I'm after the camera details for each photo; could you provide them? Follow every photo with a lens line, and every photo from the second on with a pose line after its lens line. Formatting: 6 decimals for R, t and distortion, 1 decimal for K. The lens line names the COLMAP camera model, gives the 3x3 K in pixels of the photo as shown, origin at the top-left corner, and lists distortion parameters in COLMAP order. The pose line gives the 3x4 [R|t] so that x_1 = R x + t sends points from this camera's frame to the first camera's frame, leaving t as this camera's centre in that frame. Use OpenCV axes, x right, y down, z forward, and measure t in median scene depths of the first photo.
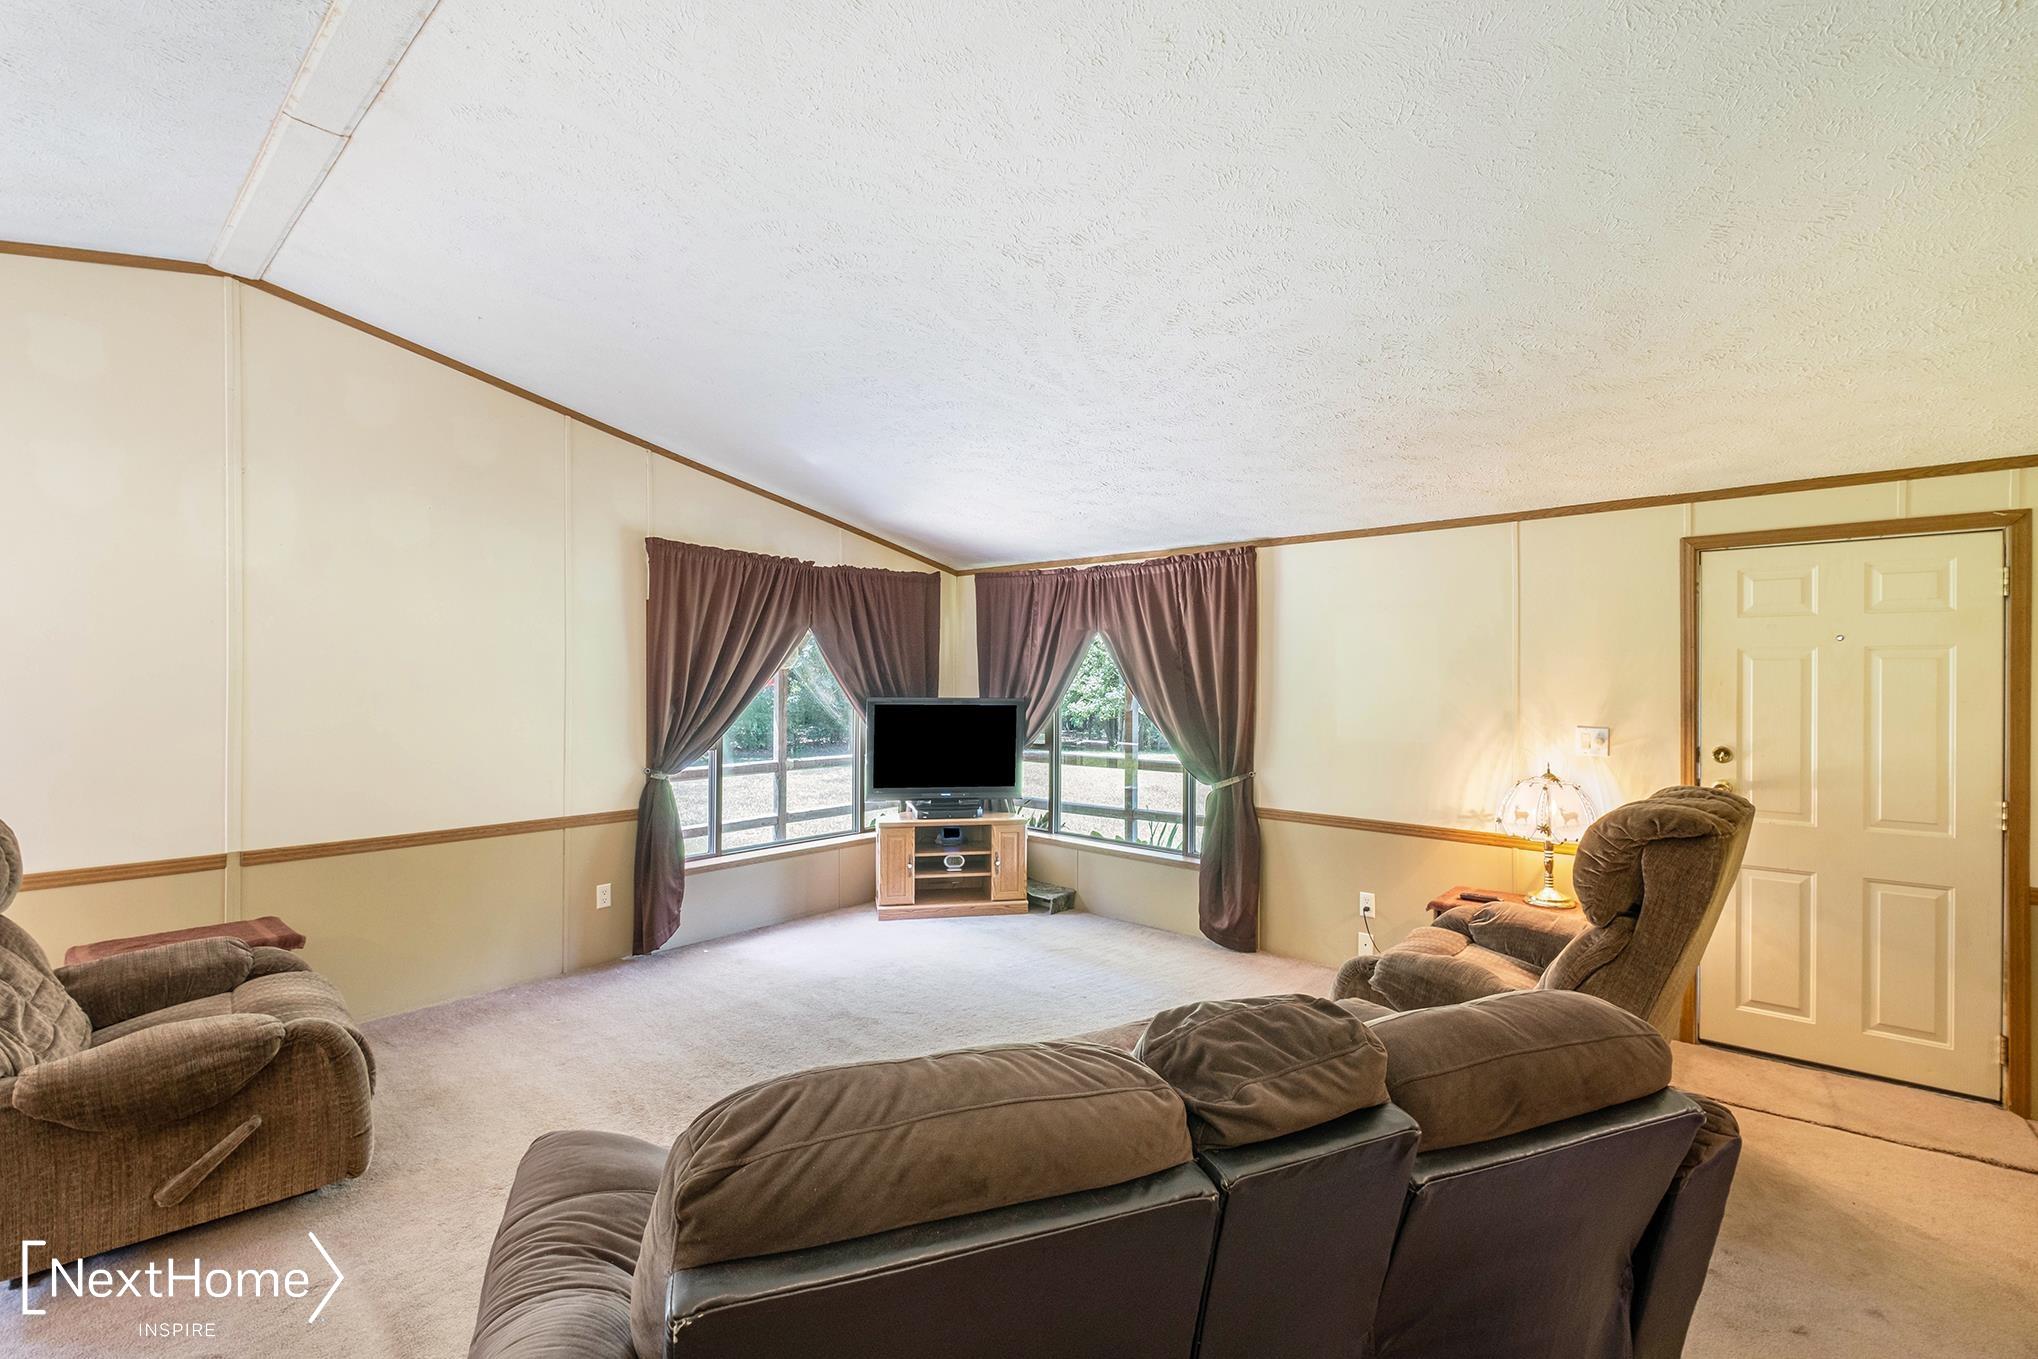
lens RADIAL K [[882.8, 0, 1011.0], [0, 882.8, 690.9], [0, 0, 1]] dist [-0.003138, -0.000727]
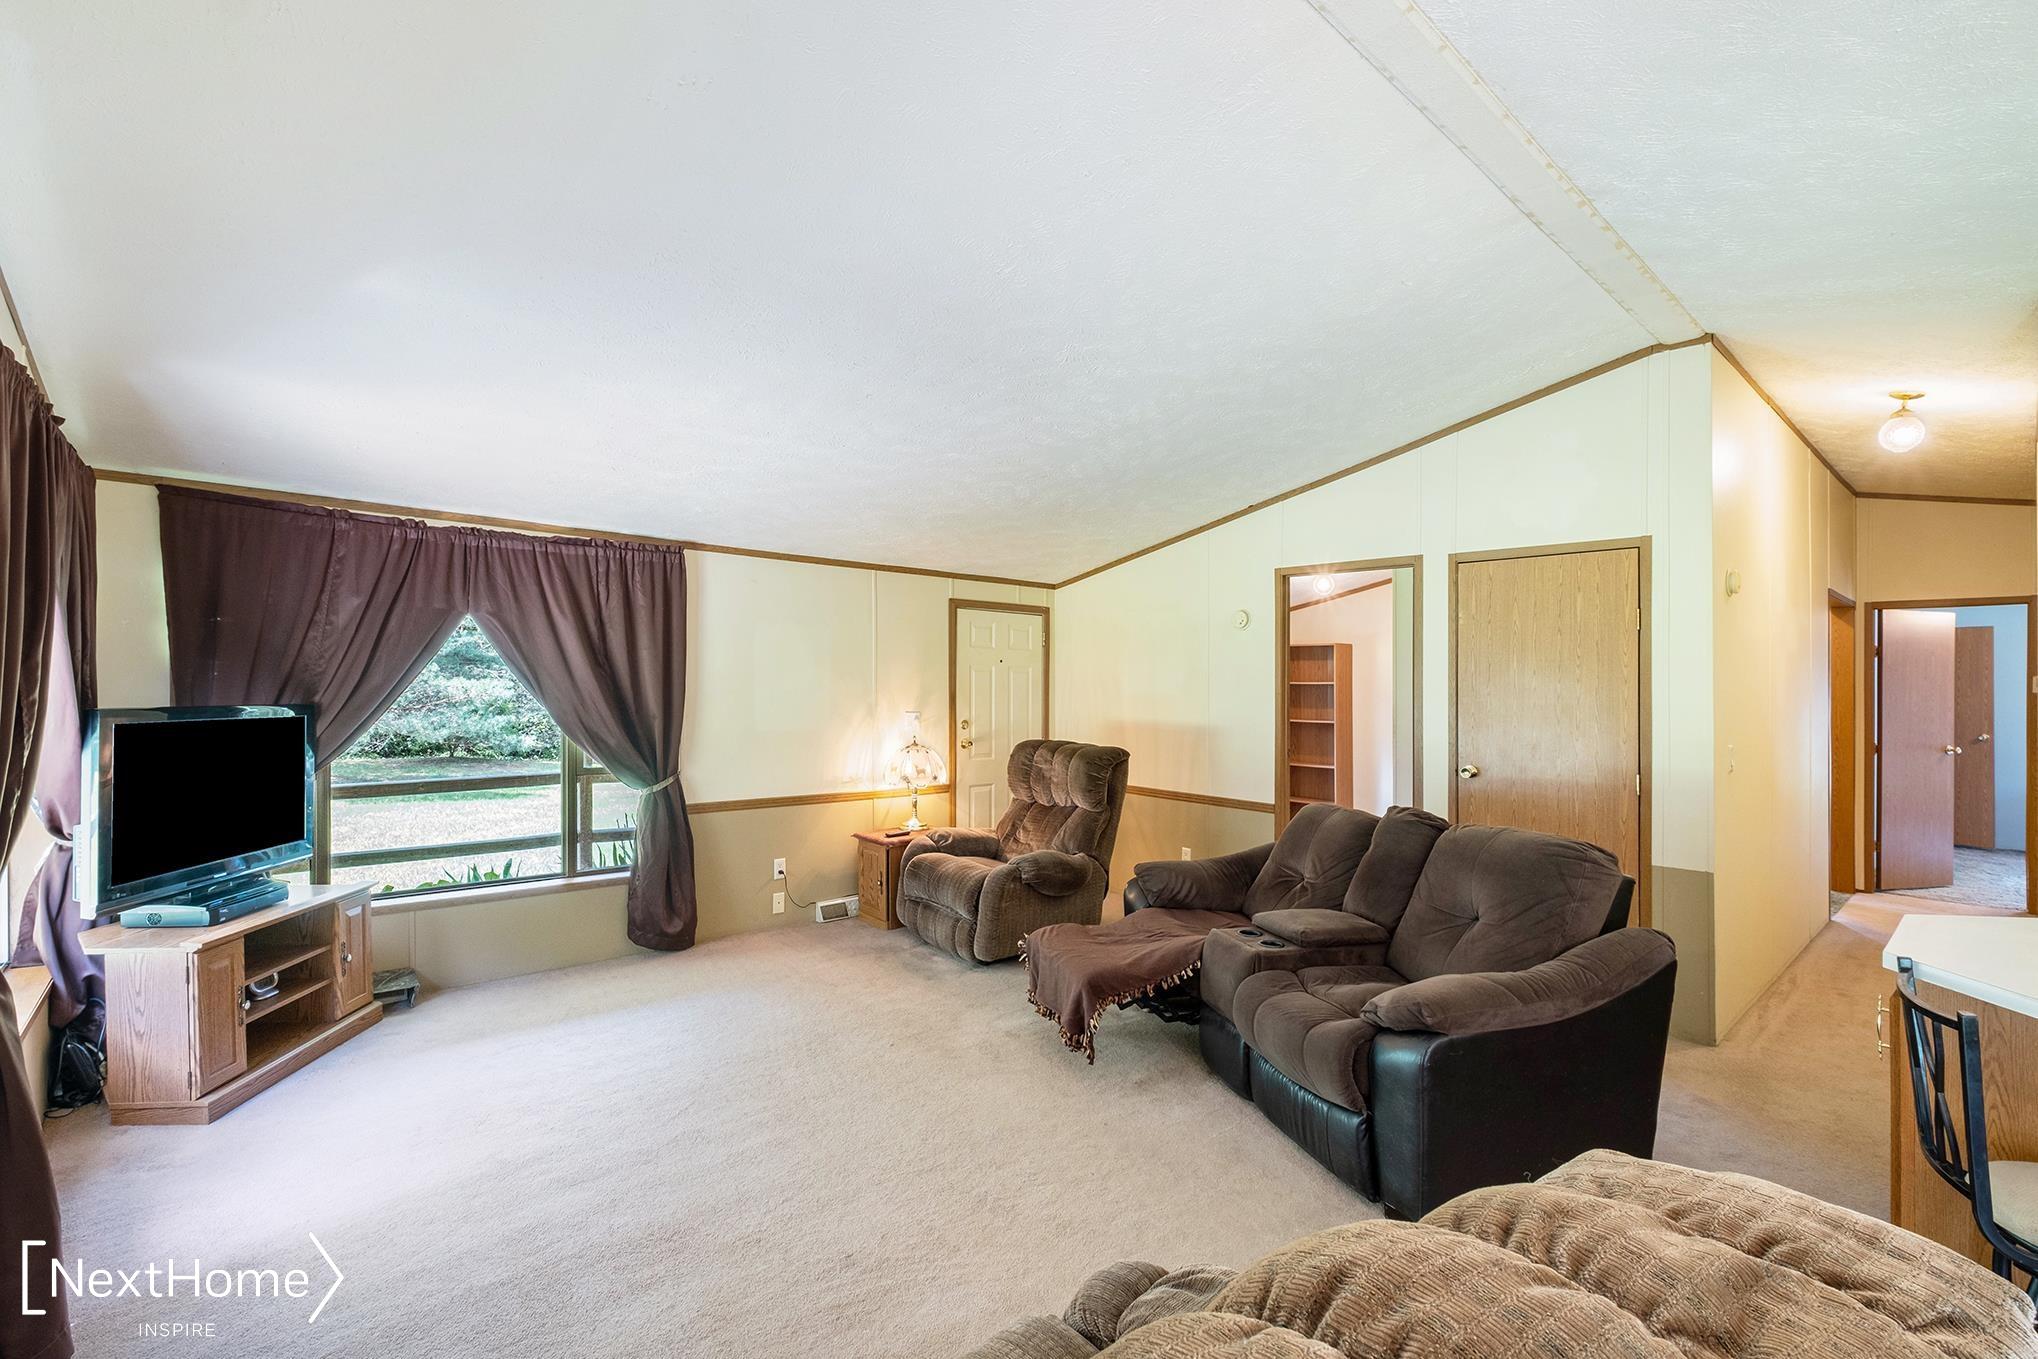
lens RADIAL K [[882.8, 0, 1010.7], [0, 882.8, 679.1], [0, 0, 1]] dist [-0.003138, -0.000727]
pose [[0.120809, -0.005225, 0.992662, -0.681170], [-0.007589, 0.999952, 0.006187, -0.021977], [-0.992647, -0.008281, 0.120764, 0.505355]]
